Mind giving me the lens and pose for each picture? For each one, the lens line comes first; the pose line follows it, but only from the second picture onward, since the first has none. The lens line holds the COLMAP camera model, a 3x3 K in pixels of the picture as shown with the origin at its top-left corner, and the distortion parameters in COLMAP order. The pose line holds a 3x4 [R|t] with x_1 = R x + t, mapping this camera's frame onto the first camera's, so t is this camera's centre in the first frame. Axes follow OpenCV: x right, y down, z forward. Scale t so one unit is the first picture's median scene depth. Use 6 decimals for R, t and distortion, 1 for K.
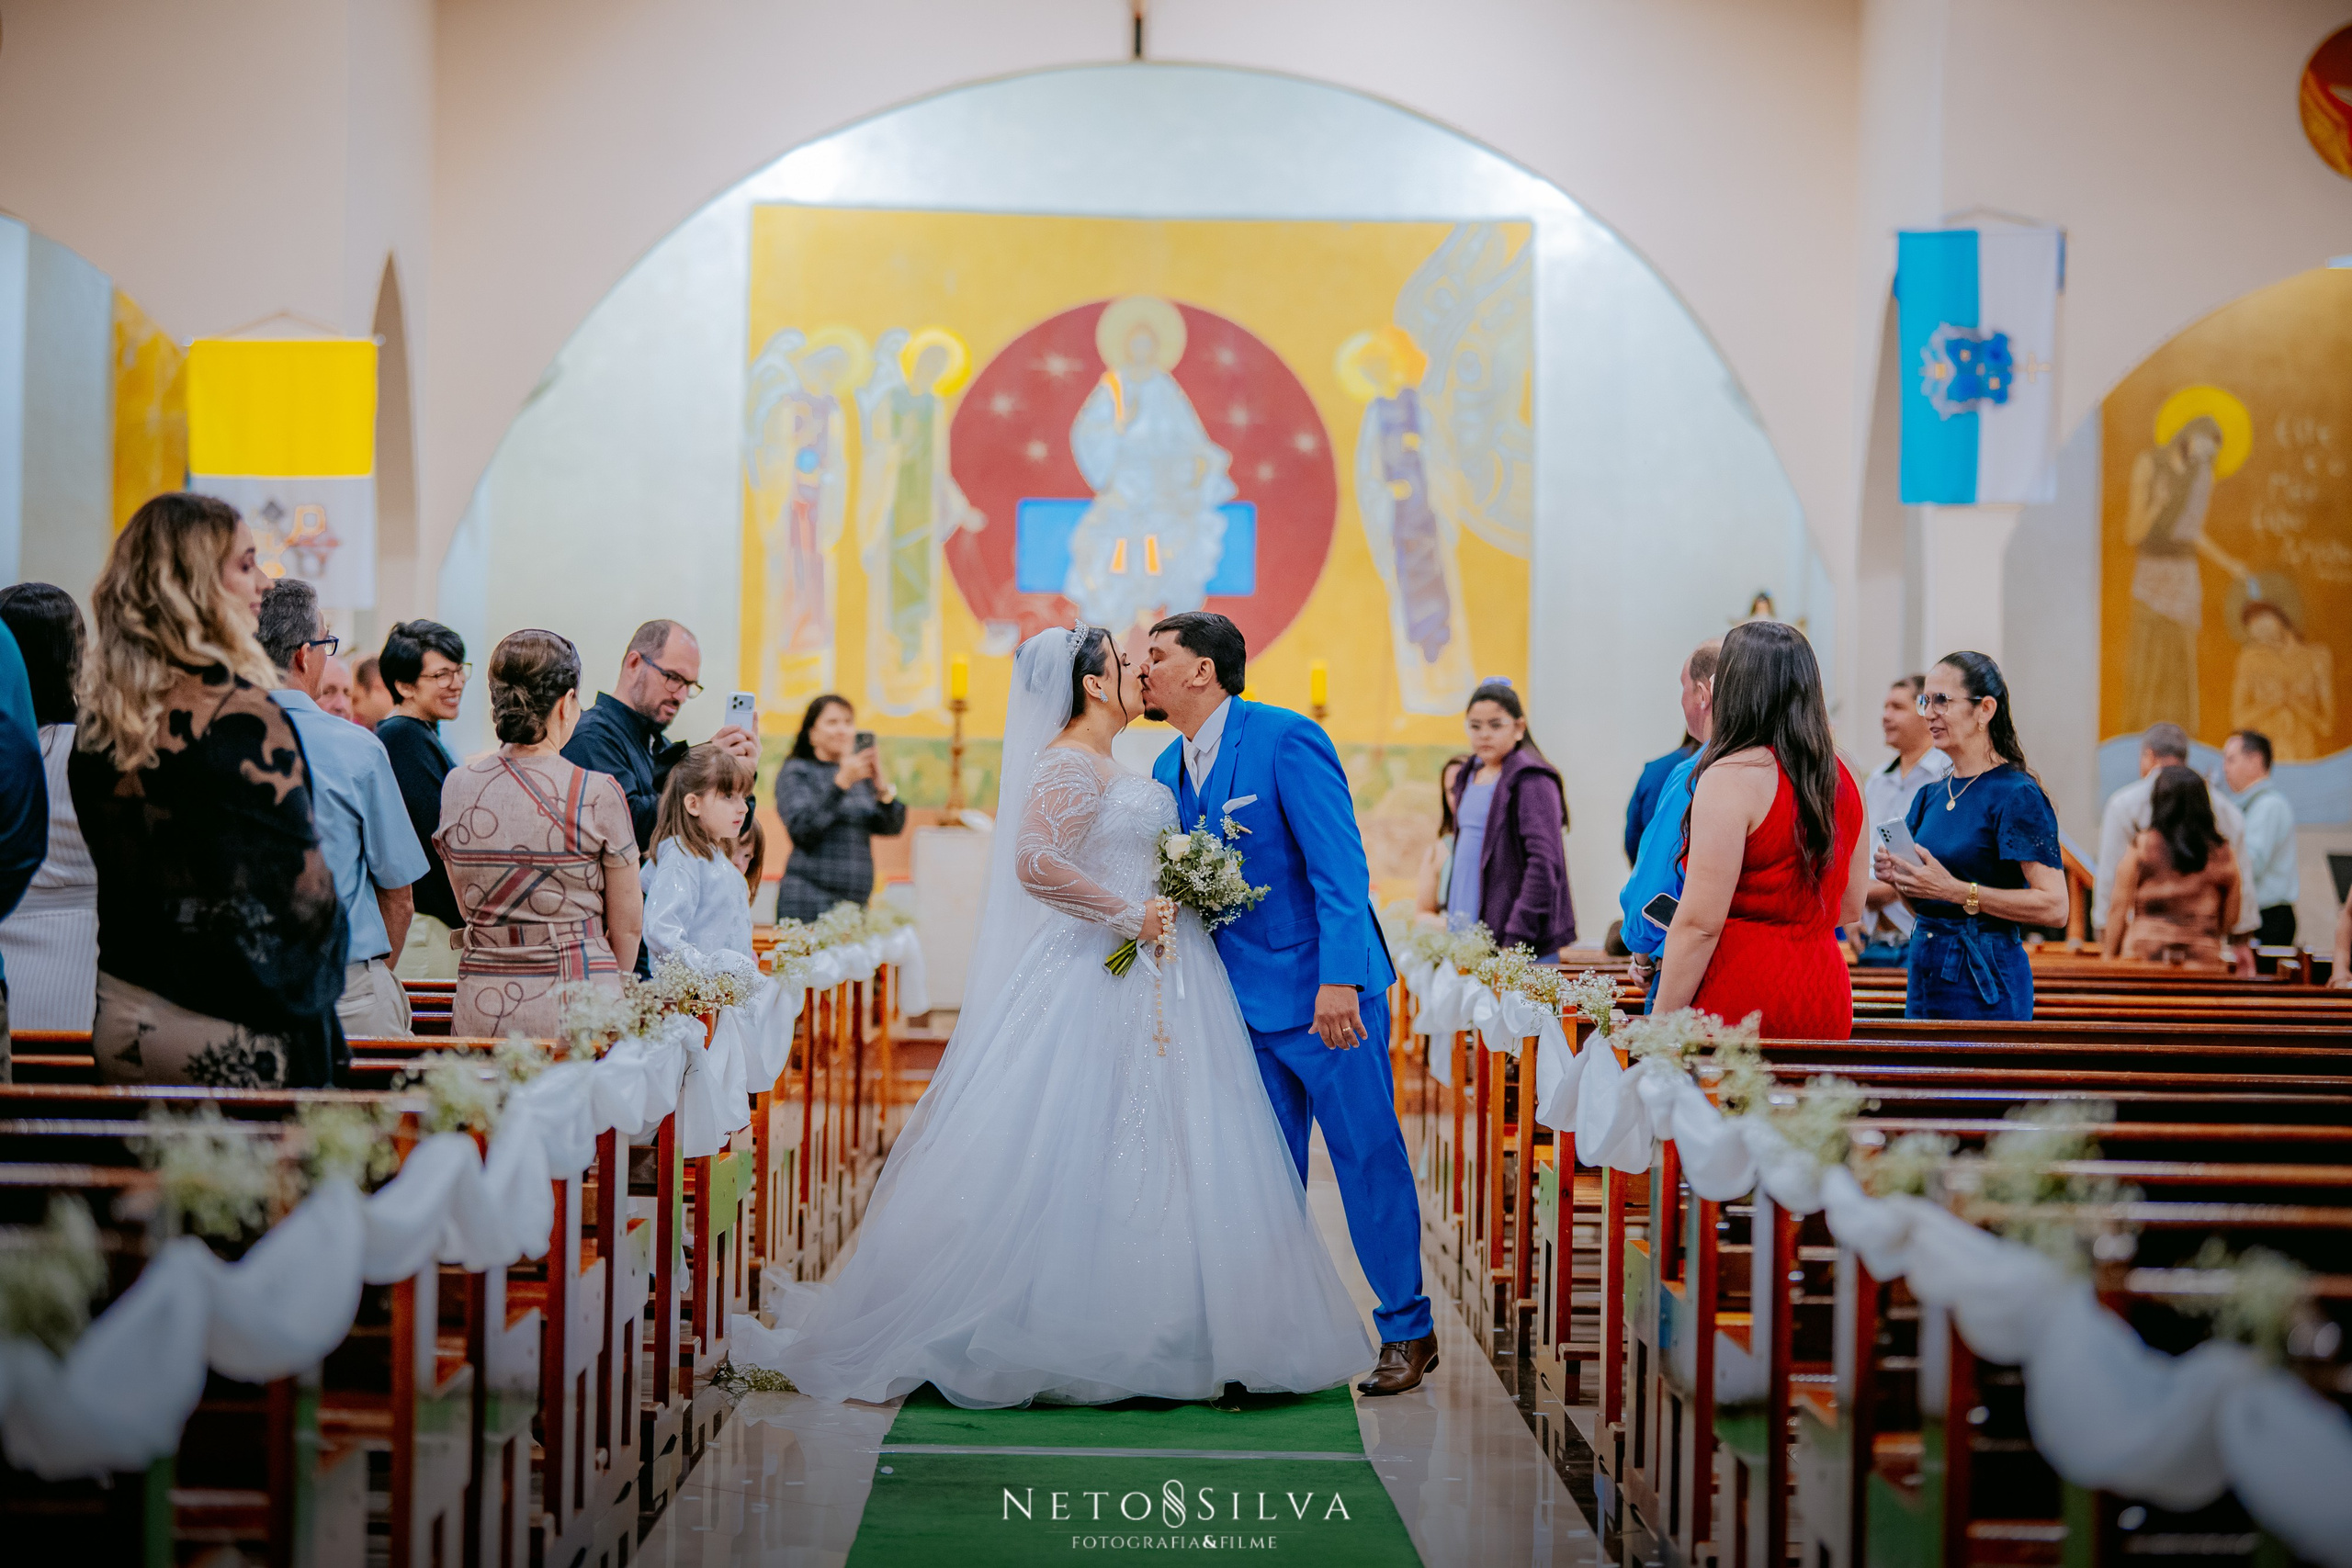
lens RADIAL K [[5931.6, 0, 1176.0], [0, 5931.6, 784.0], [0, 0, 1]] dist [0.101007, 0.515484]
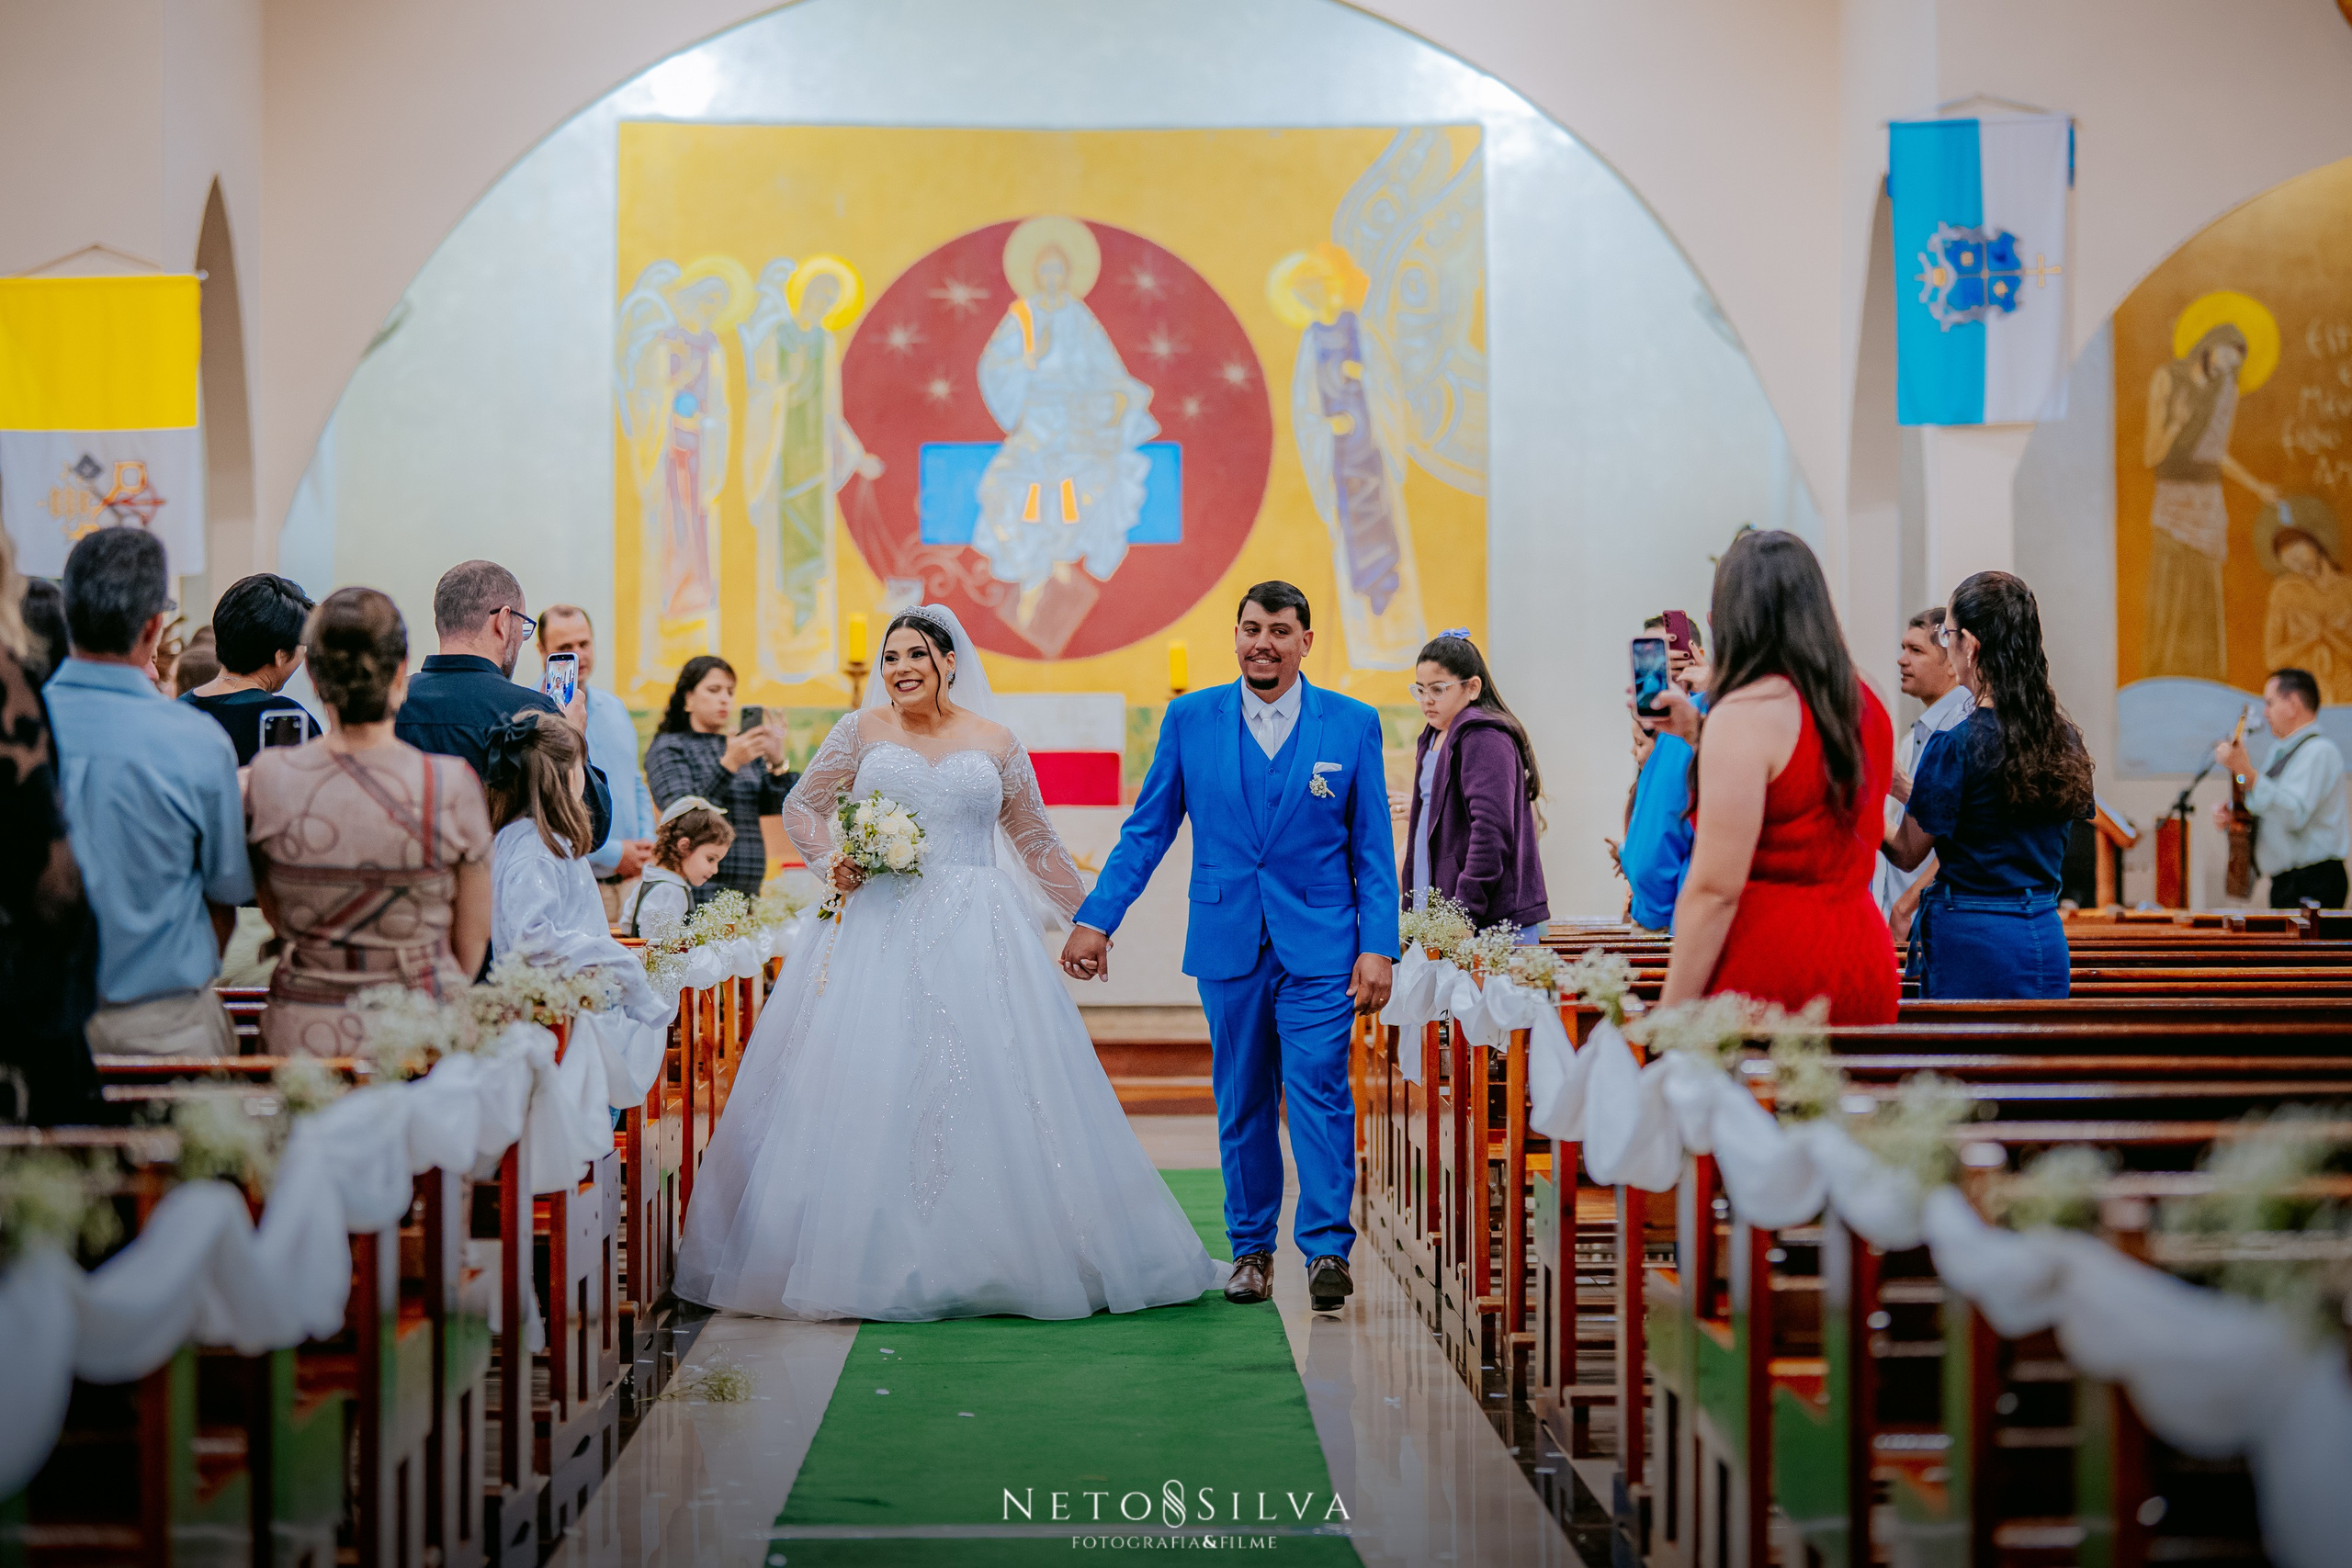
lens RADIAL K [[5931.6, 0, 1176.0], [0, 5931.6, 784.0], [0, 0, 1]] dist [0.101007, 0.515484]
pose [[0.999708, -0.019820, 0.013795, -0.001184], [0.019787, 0.999801, 0.002475, 0.003146], [-0.013842, -0.002201, 0.999902, 0.110390]]
